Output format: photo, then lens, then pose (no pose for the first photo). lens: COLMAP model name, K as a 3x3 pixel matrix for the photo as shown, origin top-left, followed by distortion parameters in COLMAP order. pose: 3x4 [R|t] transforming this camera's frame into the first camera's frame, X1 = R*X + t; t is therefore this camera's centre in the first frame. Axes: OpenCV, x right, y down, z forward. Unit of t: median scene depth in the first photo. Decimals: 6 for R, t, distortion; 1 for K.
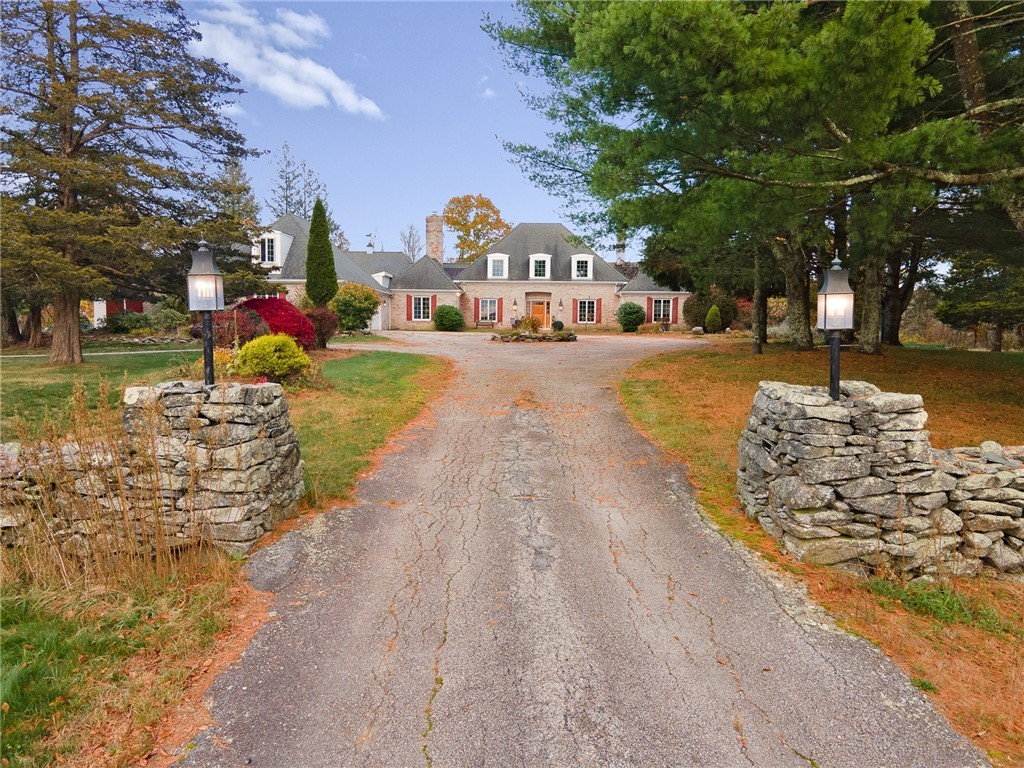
lens RADIAL K [[778.0, 0, 511.8], [0, 778.0, 385.3], [0, 0, 1]] dist [0.030762, 0.019642]
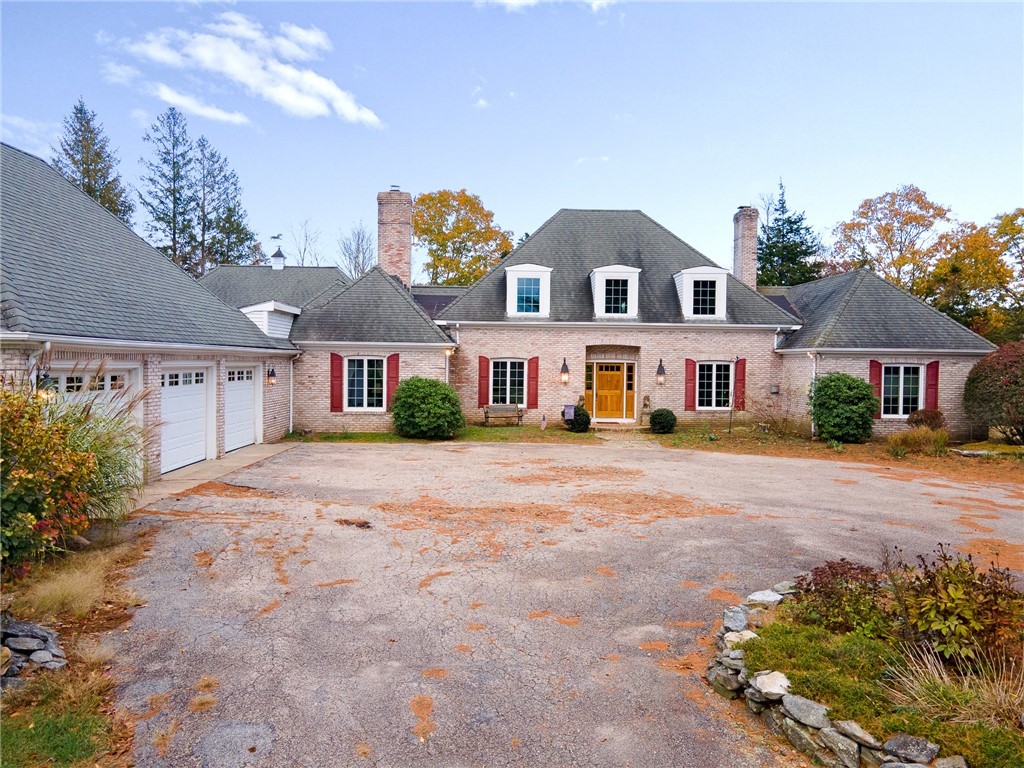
lens RADIAL K [[778.0, 0, 512.2], [0, 778.0, 381.2], [0, 0, 1]] dist [0.030762, 0.019642]
pose [[0.998715, 0.000264, 0.050685, -0.052110], [0.002021, 0.998984, -0.045023, -0.076789], [-0.050646, 0.045068, 0.997699, 0.528570]]
